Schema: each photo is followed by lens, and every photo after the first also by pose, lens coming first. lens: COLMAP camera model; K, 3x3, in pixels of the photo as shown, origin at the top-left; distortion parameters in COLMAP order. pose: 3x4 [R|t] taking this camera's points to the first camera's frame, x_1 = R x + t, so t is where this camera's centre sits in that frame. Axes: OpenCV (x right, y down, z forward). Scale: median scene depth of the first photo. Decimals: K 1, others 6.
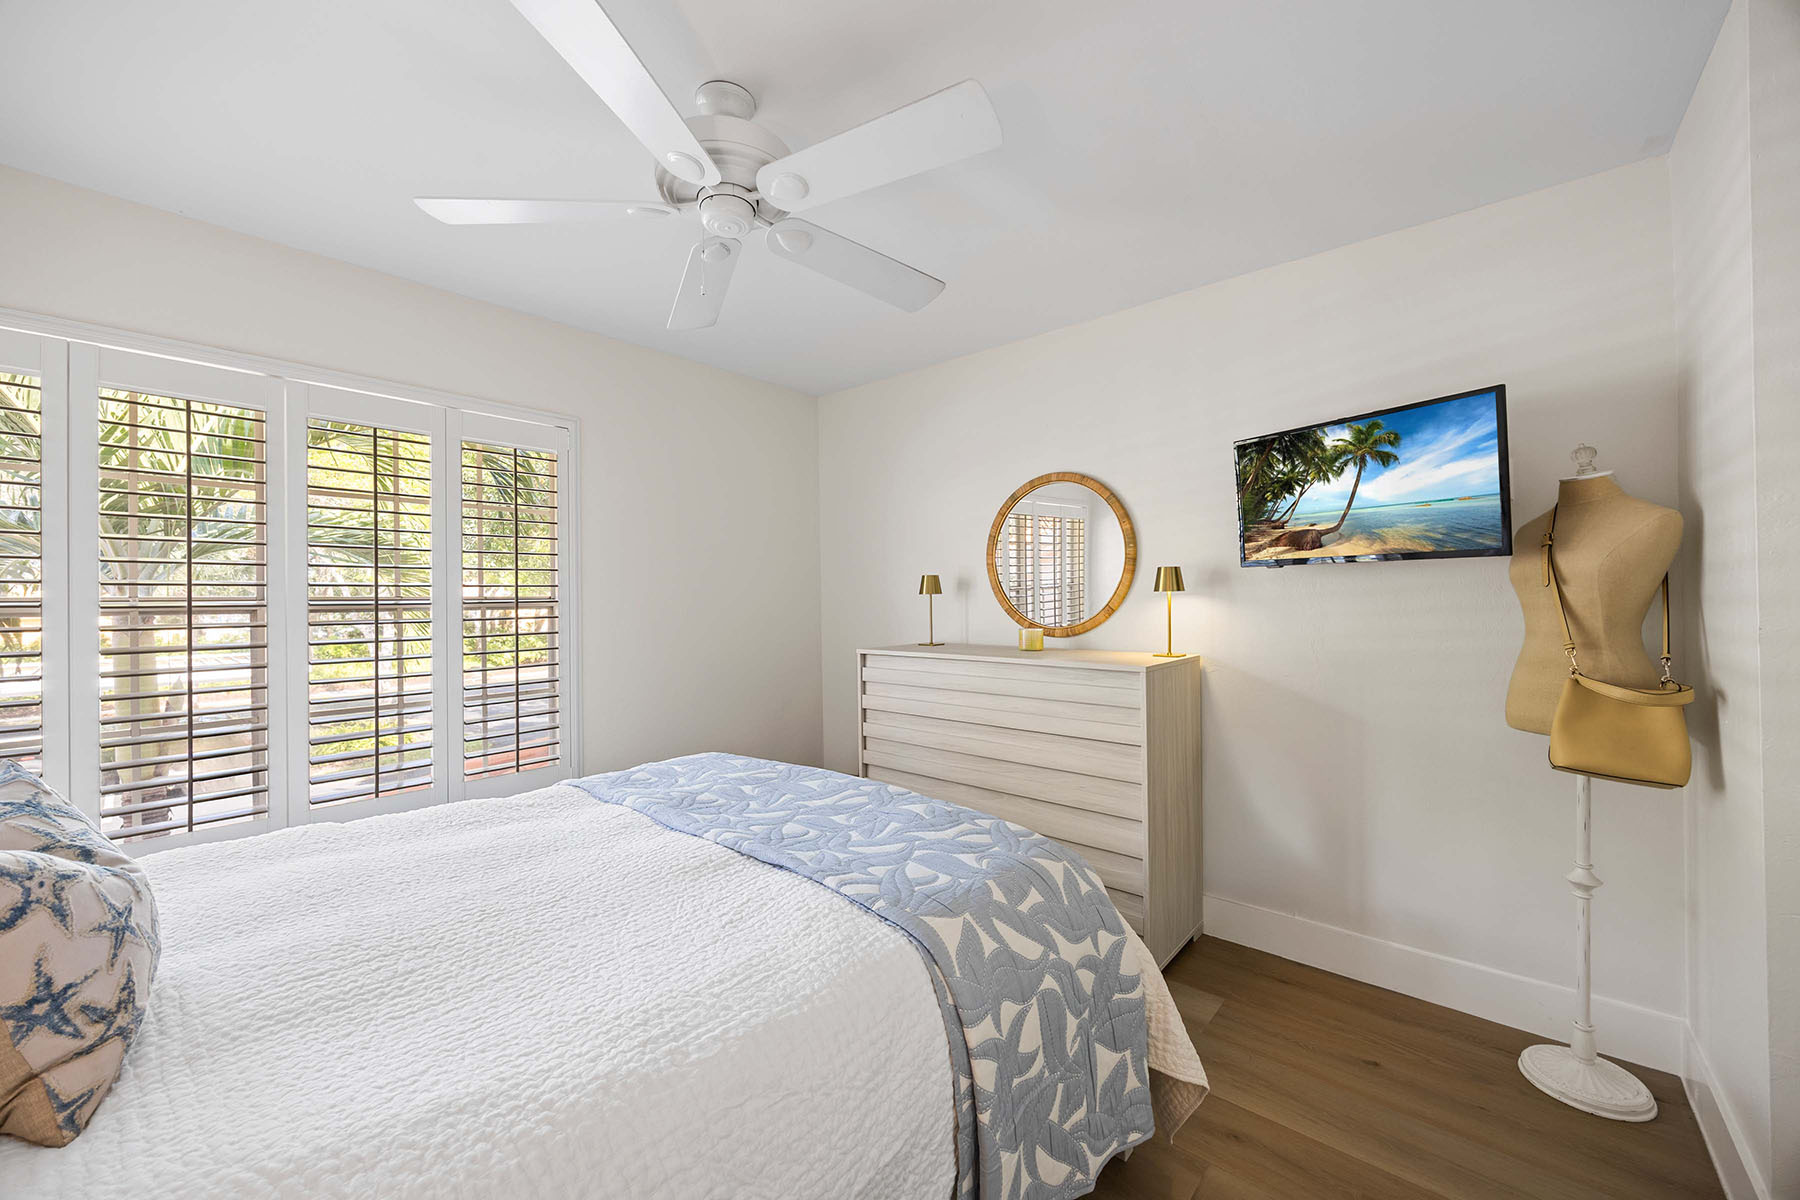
lens RADIAL K [[691.7, 0, 895.5], [0, 691.7, 593.1], [0, 0, 1]] dist [-0.003183, 0.000029]
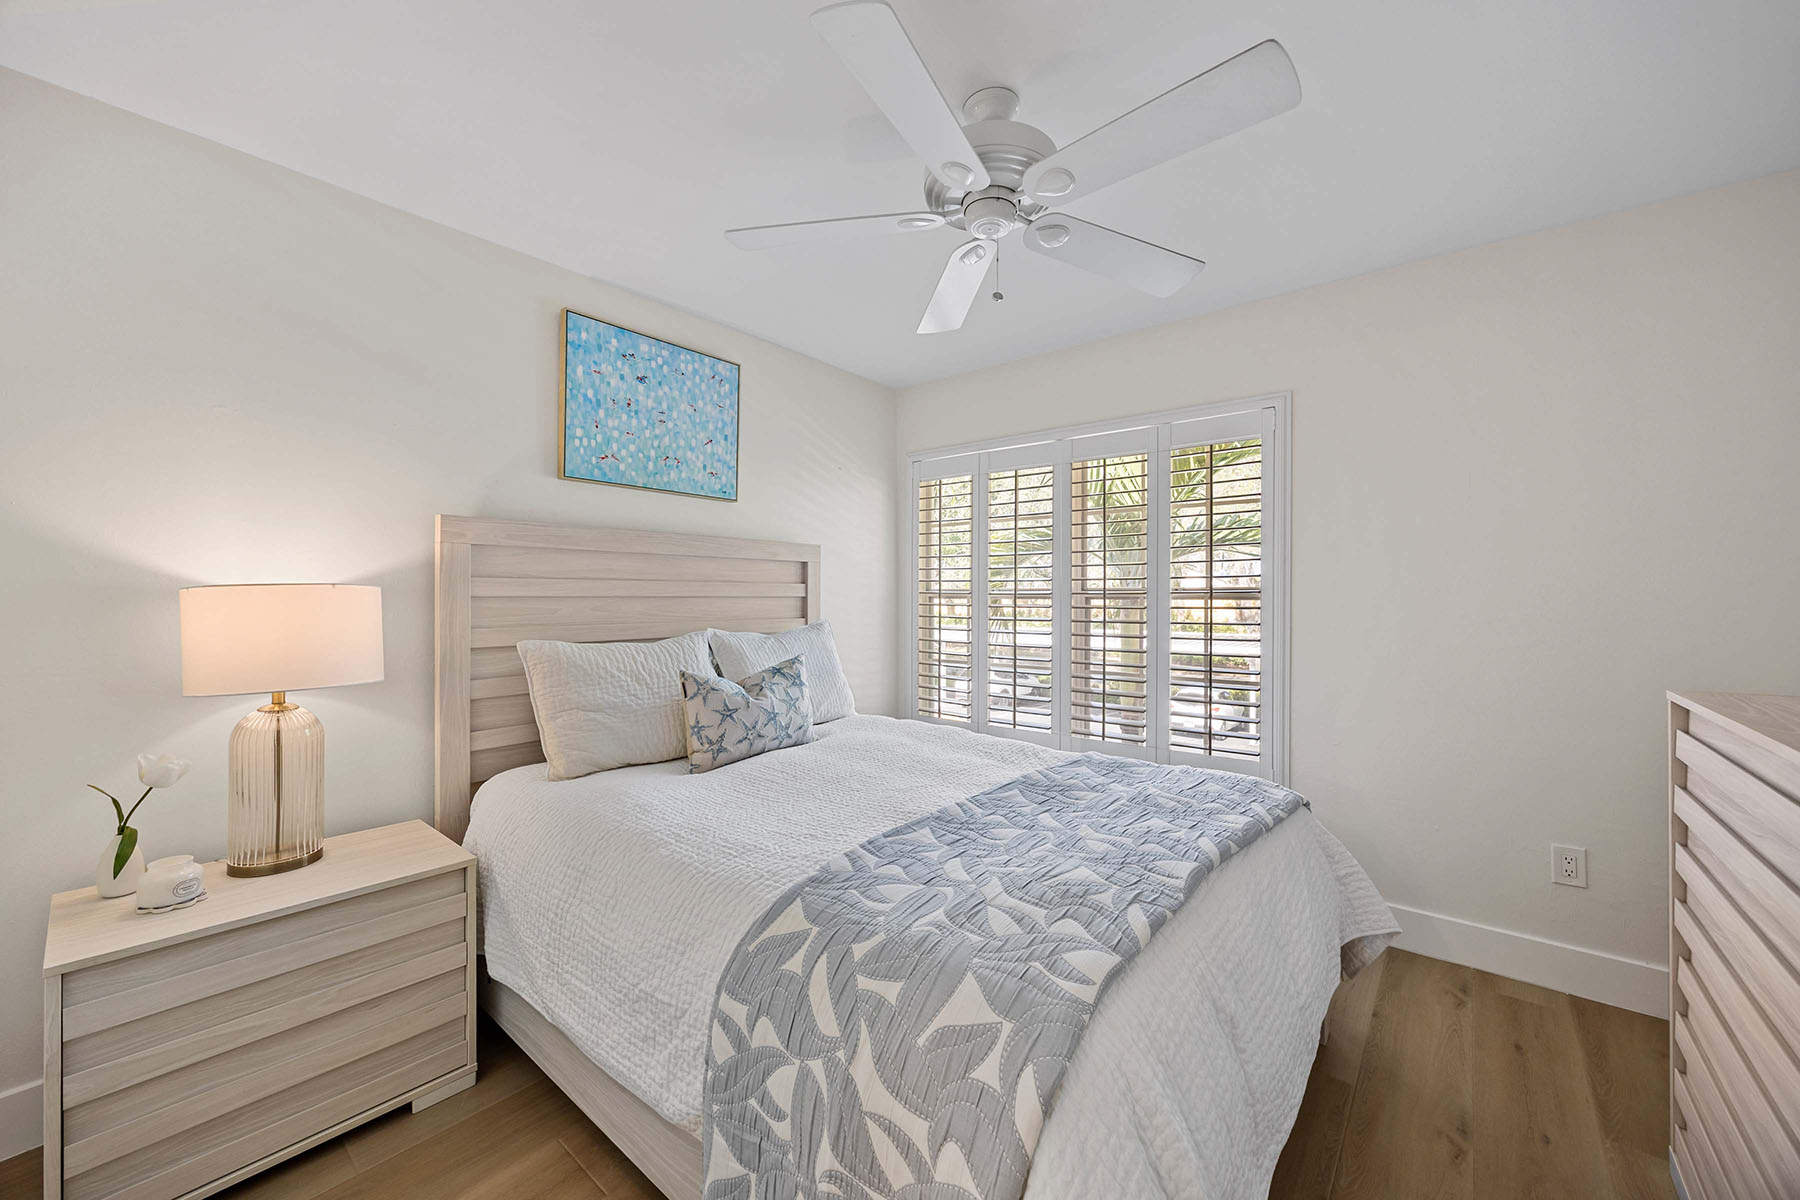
lens RADIAL K [[691.7, 0, 895.5], [0, 691.7, 593.1], [0, 0, 1]] dist [-0.003183, 0.000029]
pose [[0.019802, 0.001490, -0.999803, 0.896499], [0.008342, 0.999964, 0.001656, 0.015692], [0.999769, -0.008373, 0.019789, 0.954170]]
